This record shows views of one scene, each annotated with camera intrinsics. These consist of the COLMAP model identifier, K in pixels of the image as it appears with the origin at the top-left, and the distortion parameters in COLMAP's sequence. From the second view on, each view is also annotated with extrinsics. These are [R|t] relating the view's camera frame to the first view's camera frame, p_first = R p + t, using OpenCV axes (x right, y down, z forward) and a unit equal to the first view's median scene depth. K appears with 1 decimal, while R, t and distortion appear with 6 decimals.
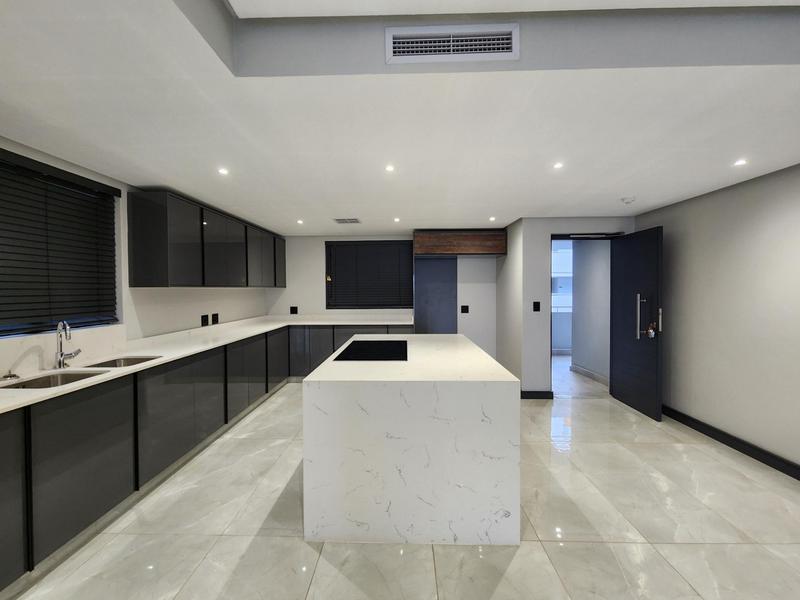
lens RADIAL K [[326.2, 0, 396.3], [0, 326.2, 294.5], [0, 0, 1]] dist [-0.000698, -0.000343]
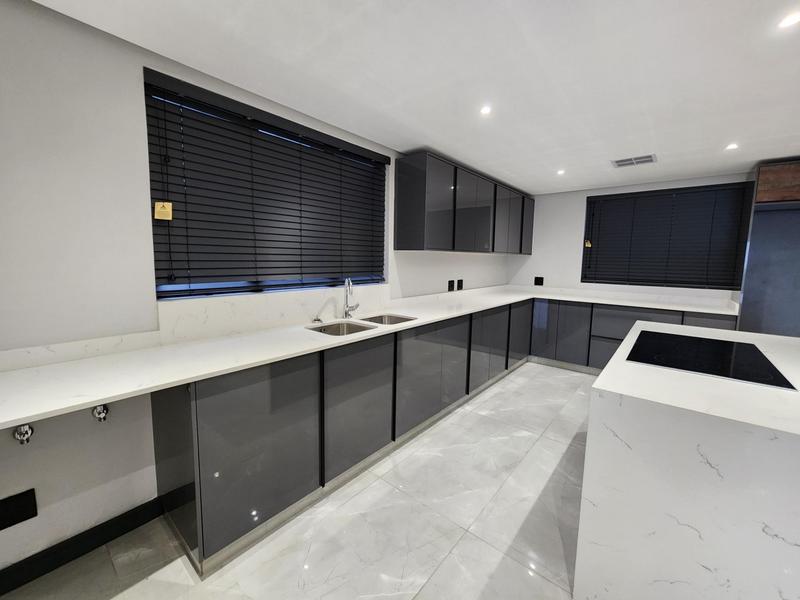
lens RADIAL K [[328.0, 0, 397.8], [0, 328.0, 295.5], [0, 0, 1]] dist [0.000916, 0.000402]
pose [[0.783284, 0.090532, -0.615036, -0.113244], [-0.032461, 0.993946, 0.104967, 0.010621], [0.620816, -0.062254, 0.781481, 0.133939]]
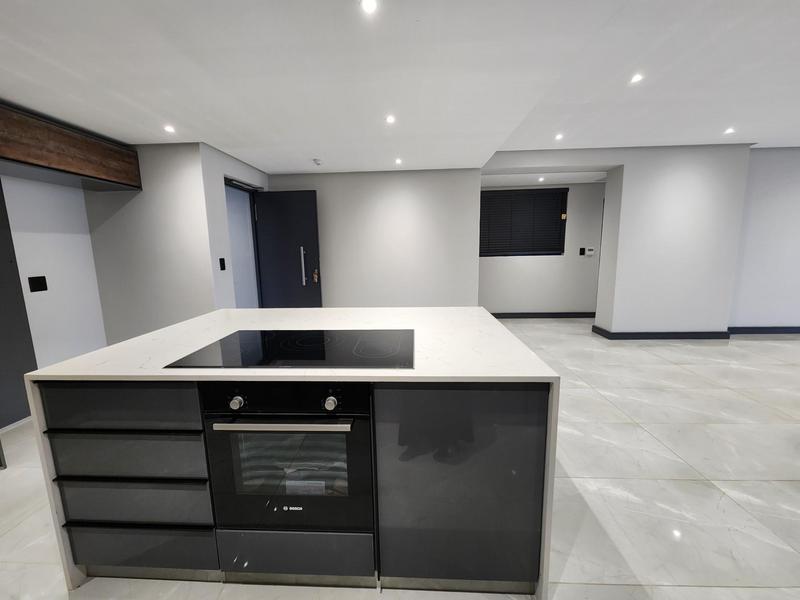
lens RADIAL K [[320.3, 0, 398.2], [0, 320.3, 296.5], [0, 0, 1]] dist [-0.000656, -0.000130]
pose [[0.025876, -0.148299, 0.988604, -0.468306], [0.037838, 0.988372, 0.147274, 0.020885], [-0.998949, 0.033596, 0.031186, 0.714246]]
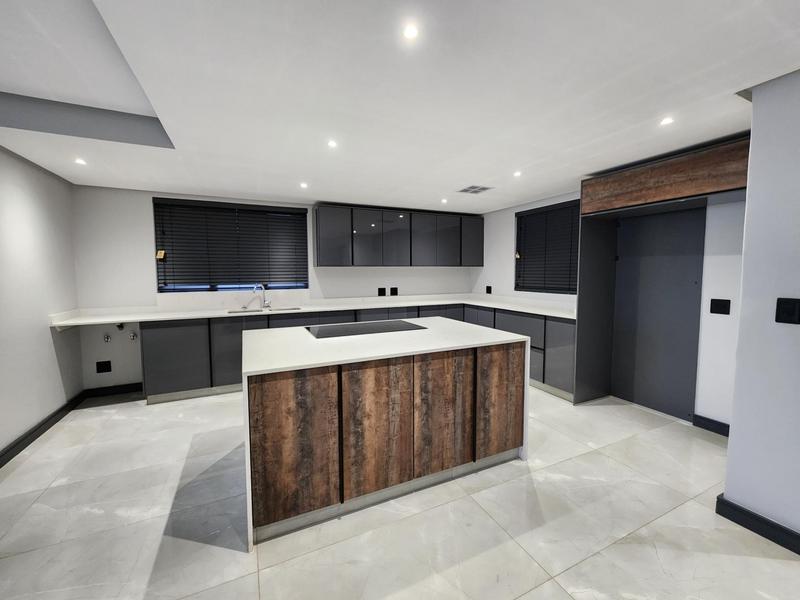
lens RADIAL K [[328.0, 0, 397.8], [0, 328.0, 295.5], [0, 0, 1]] dist [0.000916, 0.000402]
pose [[0.453196, 0.071096, -0.888571, 0.742836], [-0.013509, 0.997248, 0.072901, -0.004377], [0.891308, -0.021035, 0.452909, 0.543976]]
